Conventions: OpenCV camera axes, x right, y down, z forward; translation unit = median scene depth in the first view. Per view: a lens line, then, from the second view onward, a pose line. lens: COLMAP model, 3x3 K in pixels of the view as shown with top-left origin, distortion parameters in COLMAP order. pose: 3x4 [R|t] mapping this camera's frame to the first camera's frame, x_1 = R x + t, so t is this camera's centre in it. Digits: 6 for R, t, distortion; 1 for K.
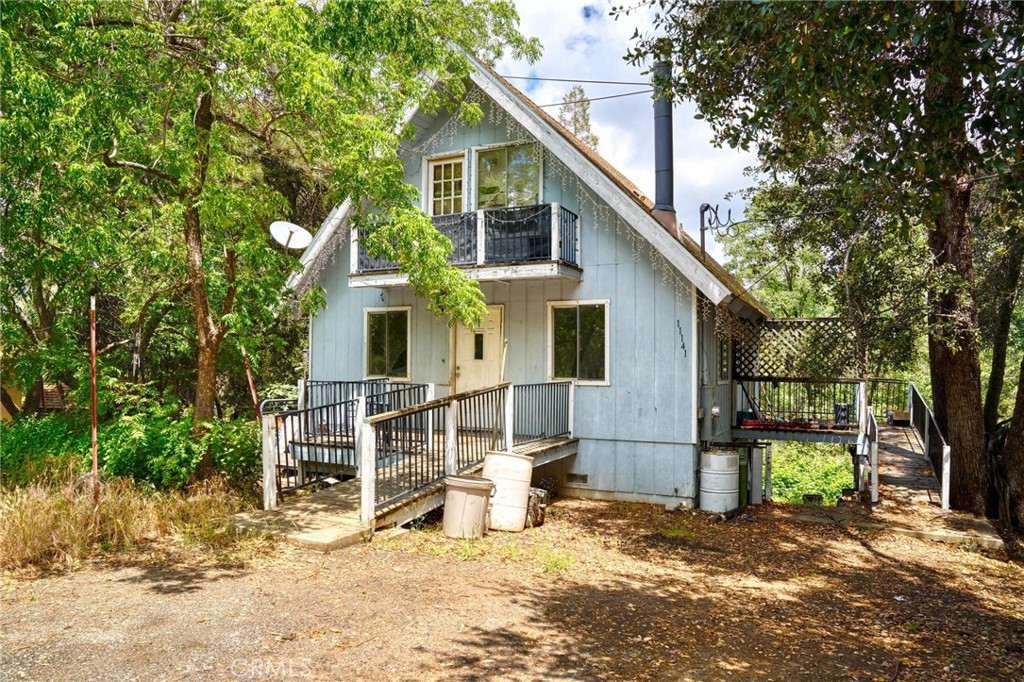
lens RADIAL K [[705.7, 0, 512.0], [0, 705.7, 341.0], [0, 0, 1]] dist [-0.138494, 0.105650]
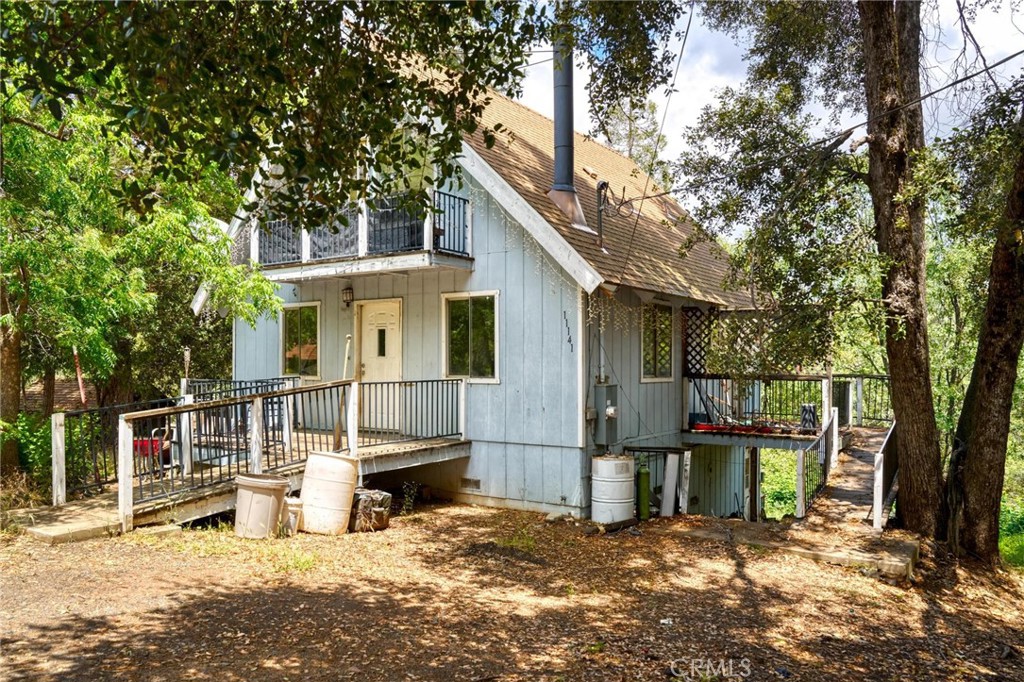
lens RADIAL K [[787.6, 0, 512.0], [0, 787.6, 341.0], [0, 0, 1]] dist [-0.100254, 0.111921]
pose [[0.991052, -0.011230, -0.133002, 0.307743], [0.012024, 0.999914, 0.005165, 0.002631], [0.132932, -0.006718, 0.991102, -0.022895]]
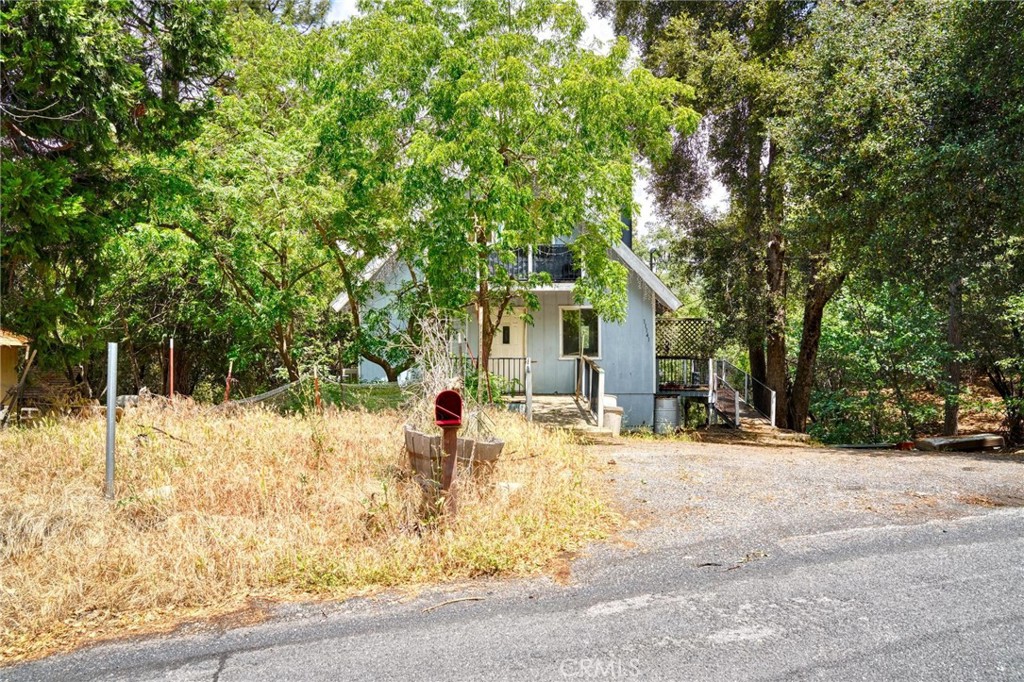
lens RADIAL K [[705.7, 0, 512.0], [0, 705.7, 341.0], [0, 0, 1]] dist [-0.138494, 0.105650]
pose [[0.912473, 0.002509, 0.409129, -0.731795], [-0.008204, 0.999892, 0.012166, 0.003606], [-0.409055, -0.014457, 0.912395, -0.386768]]
